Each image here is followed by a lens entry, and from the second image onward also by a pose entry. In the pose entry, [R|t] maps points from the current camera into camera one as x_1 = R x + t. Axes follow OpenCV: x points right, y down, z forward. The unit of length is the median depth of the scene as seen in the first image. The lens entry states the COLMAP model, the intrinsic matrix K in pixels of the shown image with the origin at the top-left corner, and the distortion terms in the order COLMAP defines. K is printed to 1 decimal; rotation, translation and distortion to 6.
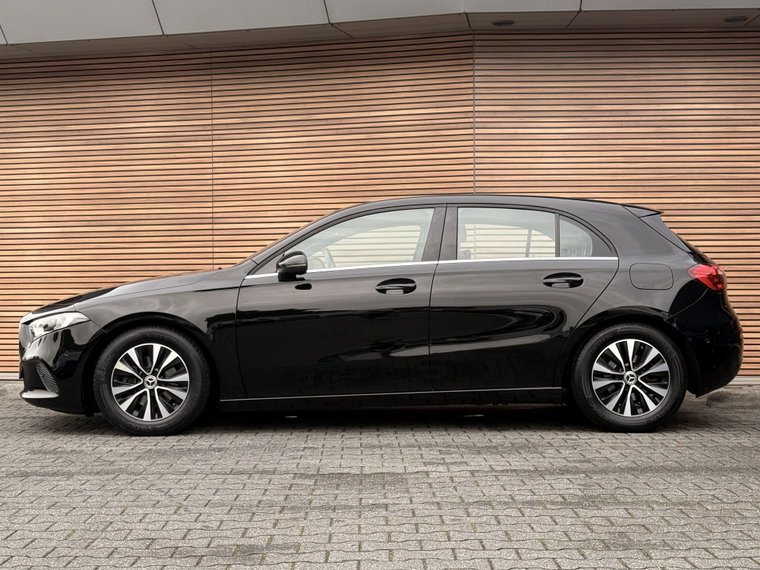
lens RADIAL K [[1257.2, 0, 380.0], [0, 1257.2, 285.0], [0, 0, 1]] dist [0.151185, -0.110641]
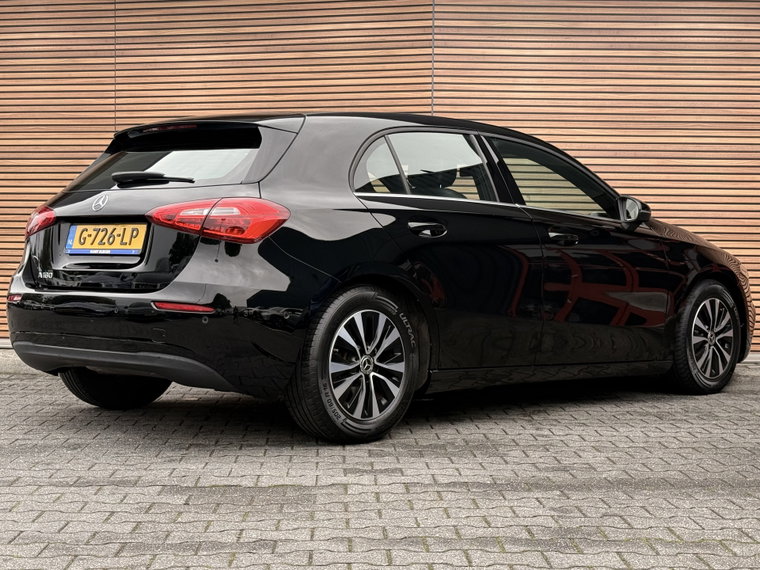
lens RADIAL K [[1329.6, 0, 380.0], [0, 1329.6, 285.0], [0, 0, 1]] dist [0.142968, 0.011647]
pose [[0.999513, 0.015518, 0.027067, 0.032825], [-0.016343, 0.999400, 0.030522, 0.007981], [-0.026577, -0.030950, 0.999168, 0.218825]]
